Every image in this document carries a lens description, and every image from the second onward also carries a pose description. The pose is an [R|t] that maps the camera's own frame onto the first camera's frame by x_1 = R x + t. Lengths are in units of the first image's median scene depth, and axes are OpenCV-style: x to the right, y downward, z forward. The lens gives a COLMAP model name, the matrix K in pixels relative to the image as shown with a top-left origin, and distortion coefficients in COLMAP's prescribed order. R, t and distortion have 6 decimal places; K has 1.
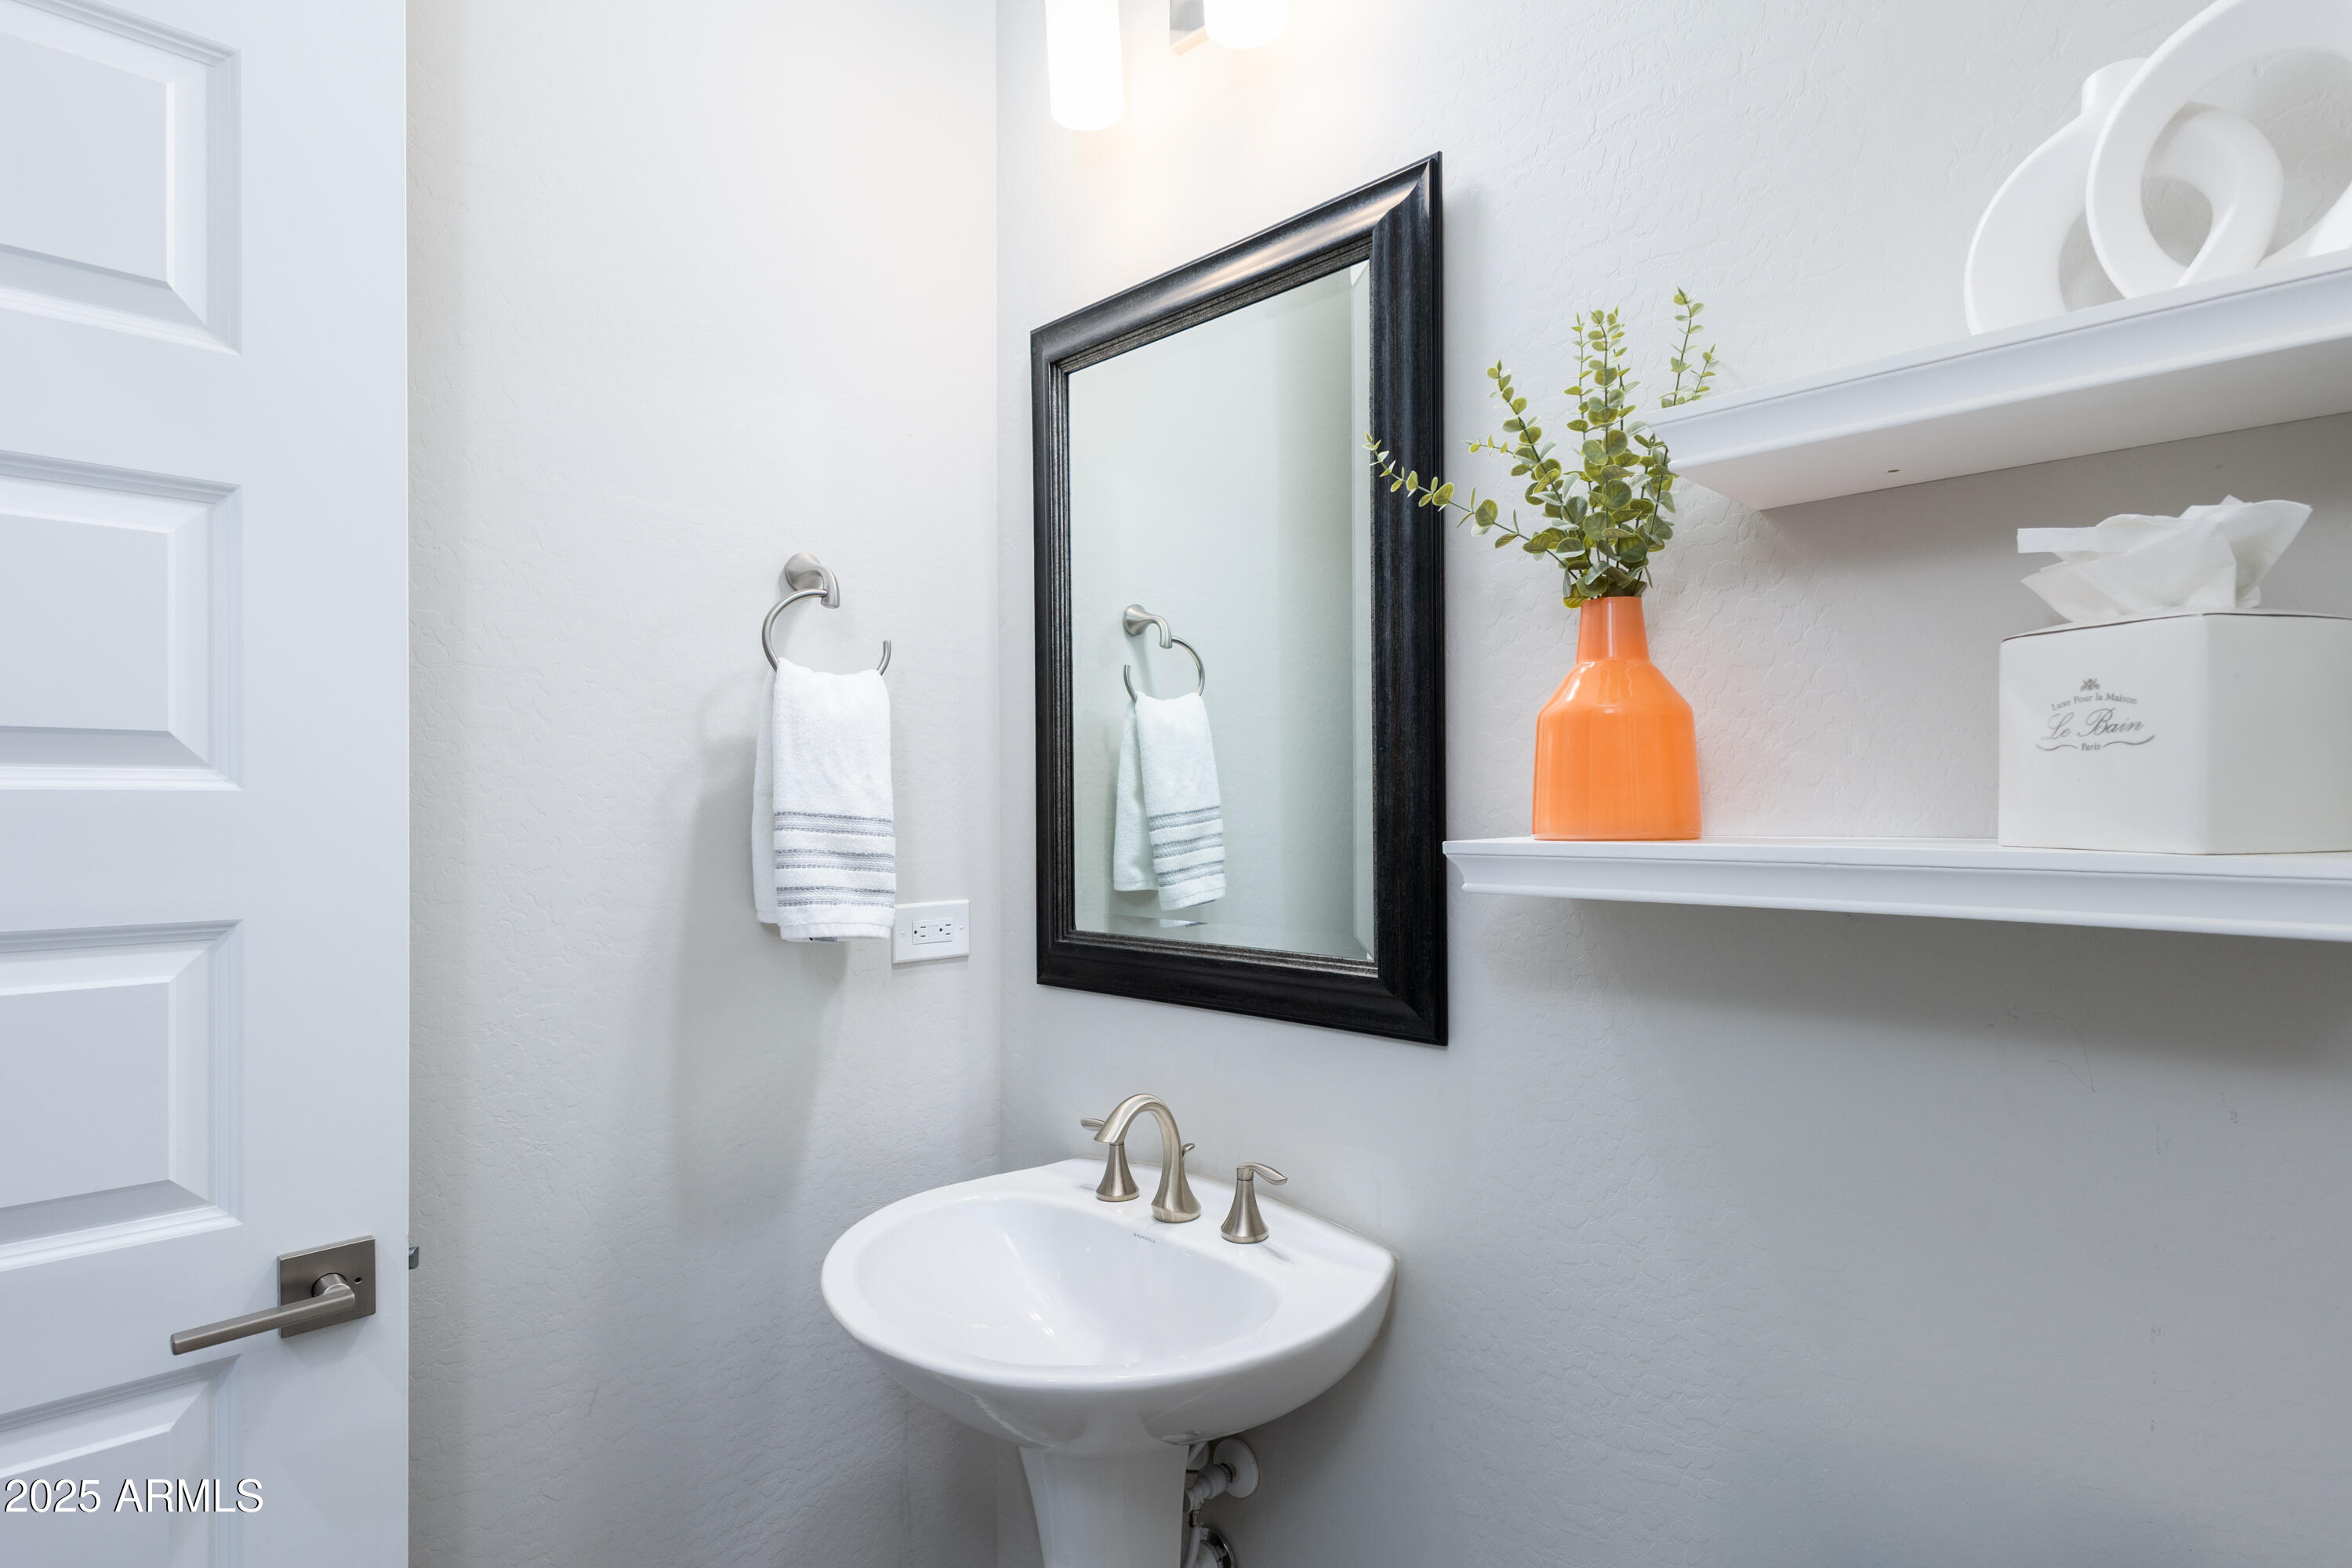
lens RADIAL K [[1253.6, 0, 1178.1], [0, 1253.6, 805.3], [0, 0, 1]] dist [0.005523, 0.001634]
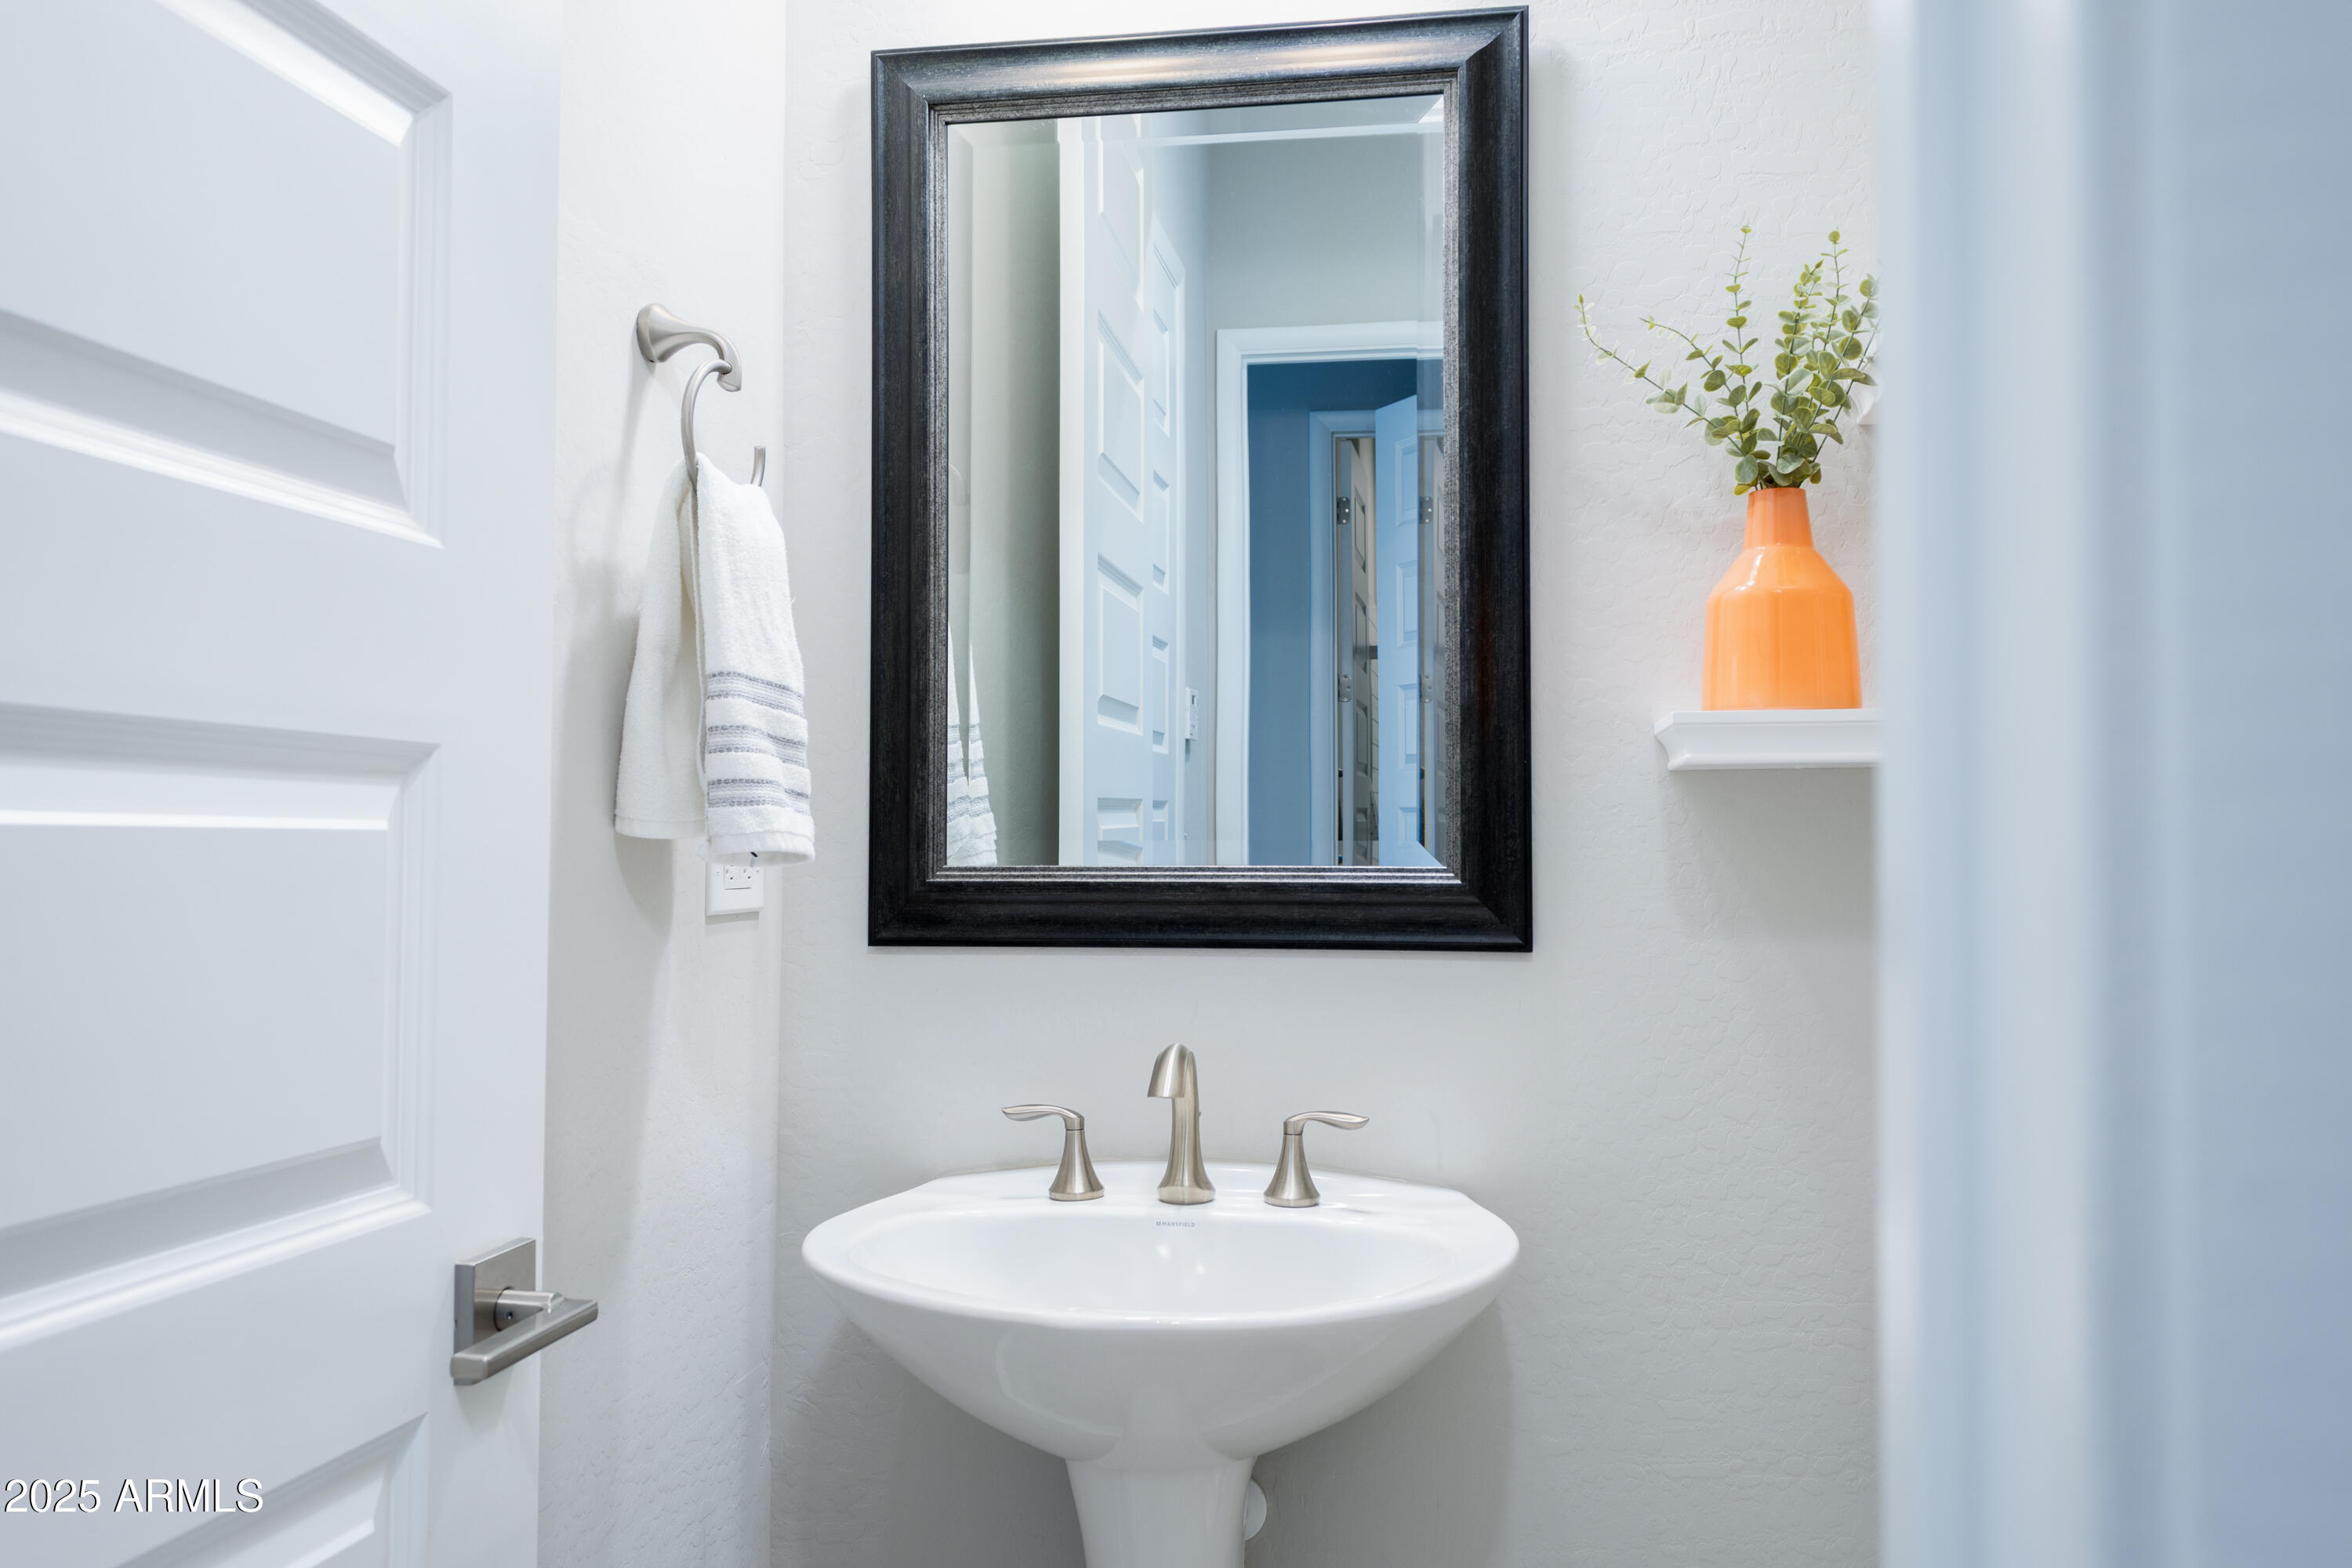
lens RADIAL K [[2020.0, 0, 1175.0], [0, 2020.0, 776.4], [0, 0, 1]] dist [0.003990, -0.012408]
pose [[0.812444, 0.028075, 0.582363, -0.769627], [-0.004270, 0.999100, -0.042208, 0.110691], [-0.583023, 0.031805, 0.811833, -0.057465]]
